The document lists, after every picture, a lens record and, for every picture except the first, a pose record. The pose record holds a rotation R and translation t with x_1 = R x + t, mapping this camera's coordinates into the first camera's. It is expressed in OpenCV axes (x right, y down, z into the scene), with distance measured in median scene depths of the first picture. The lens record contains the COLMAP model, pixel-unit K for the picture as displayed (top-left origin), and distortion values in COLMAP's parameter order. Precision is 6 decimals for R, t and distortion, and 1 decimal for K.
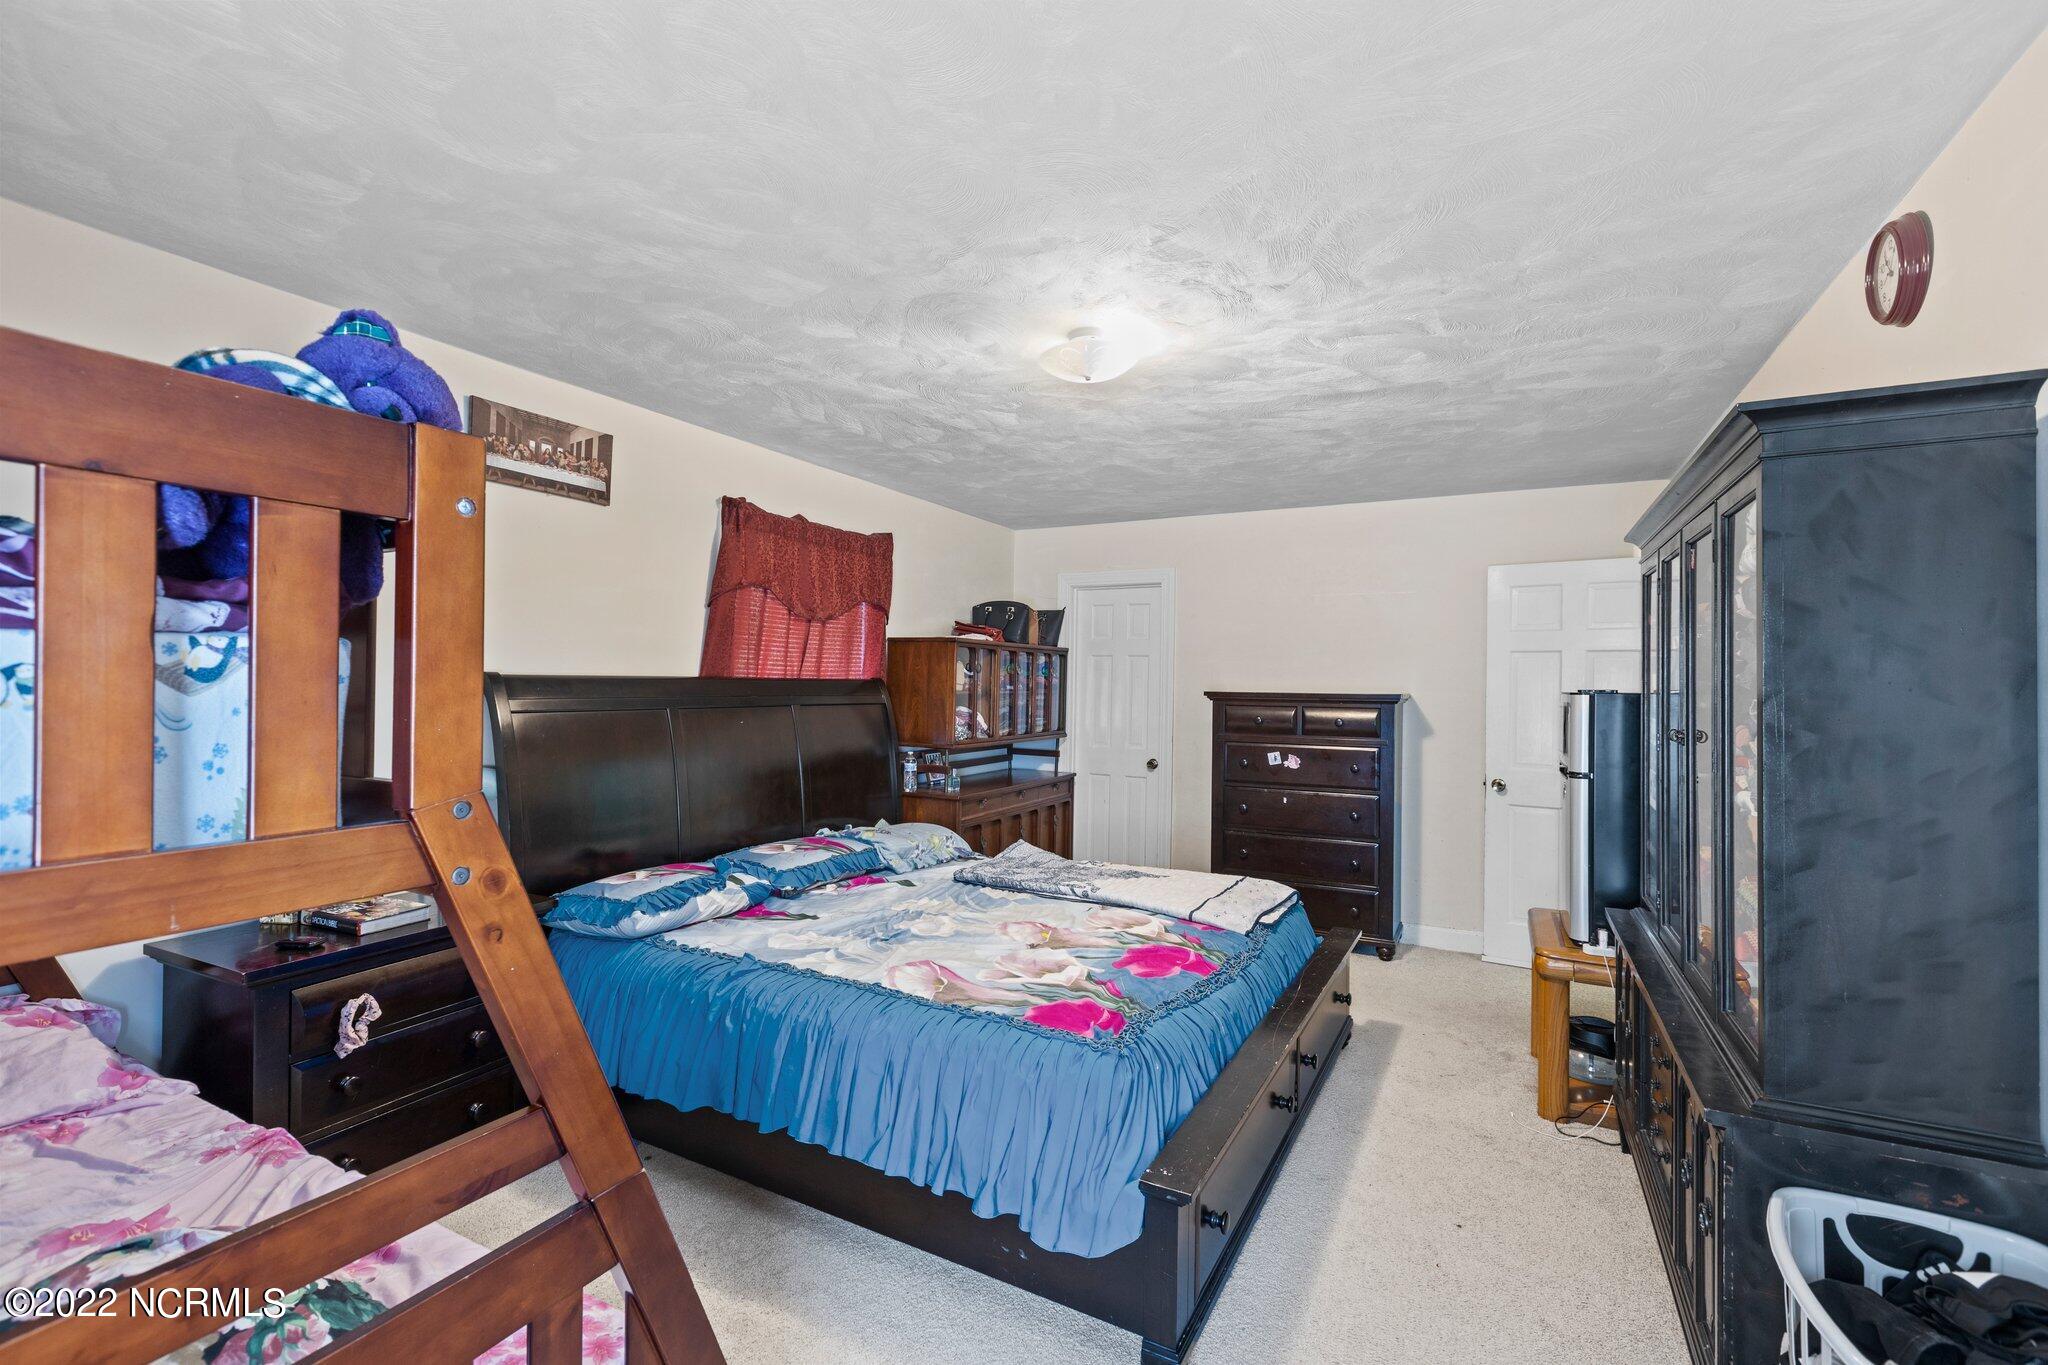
lens RADIAL K [[903.7, 0, 1012.4], [0, 903.7, 682.6], [0, 0, 1]] dist [-0.000447, 0.000160]
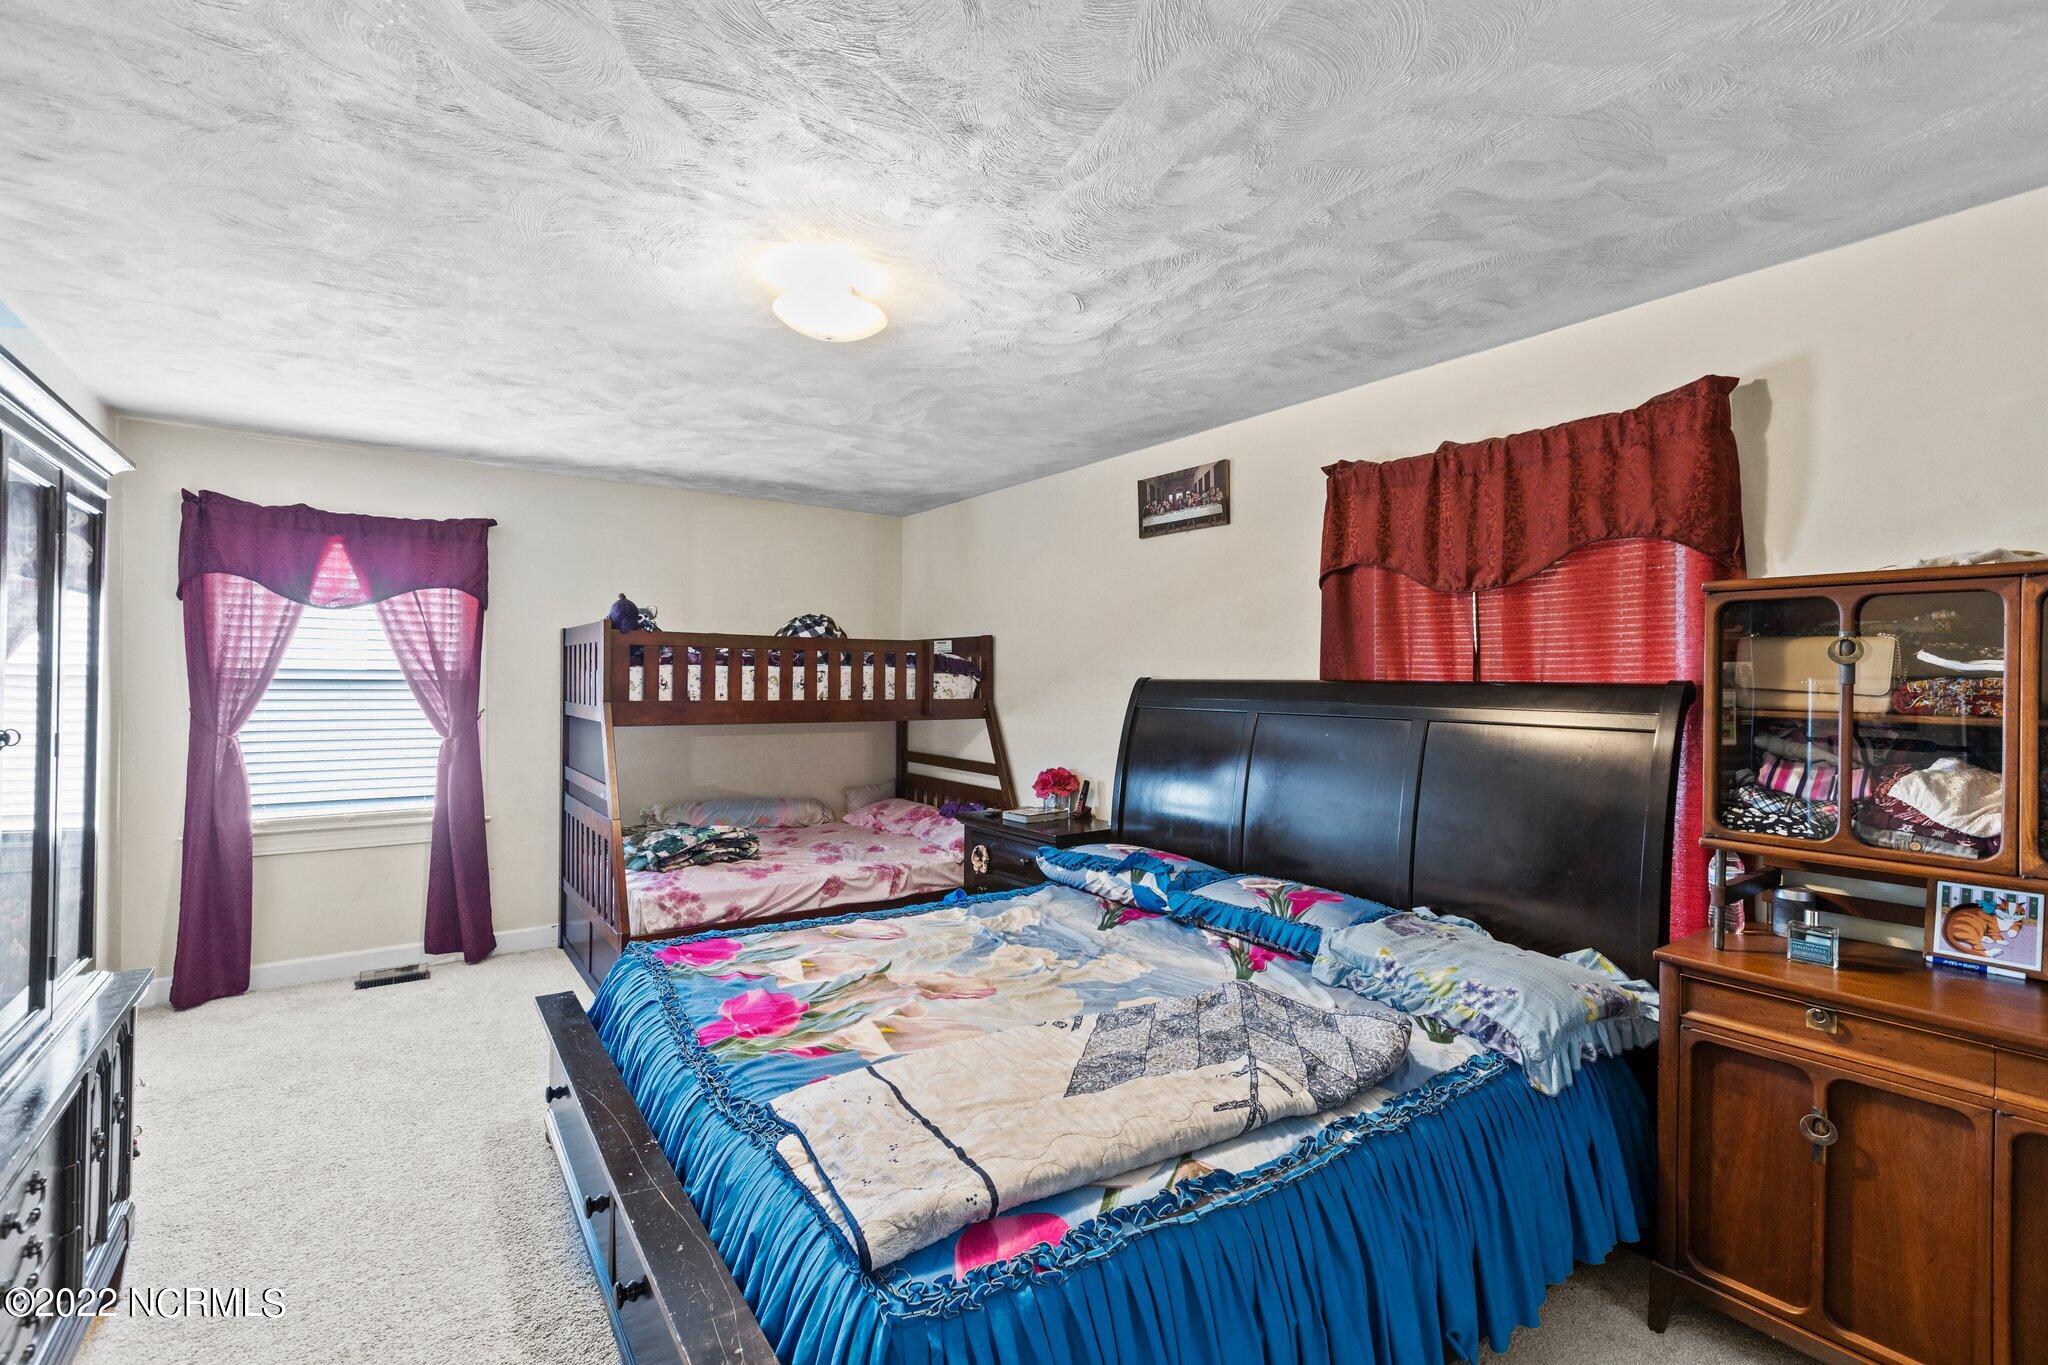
lens RADIAL K [[903.7, 0, 1011.1], [0, 903.7, 676.3], [0, 0, 1]] dist [-0.000447, 0.000160]
pose [[-0.449429, -0.010186, -0.893258, 0.668523], [-0.008221, 0.999940, -0.007267, -0.001258], [0.893278, 0.004078, -0.449485, 1.305220]]
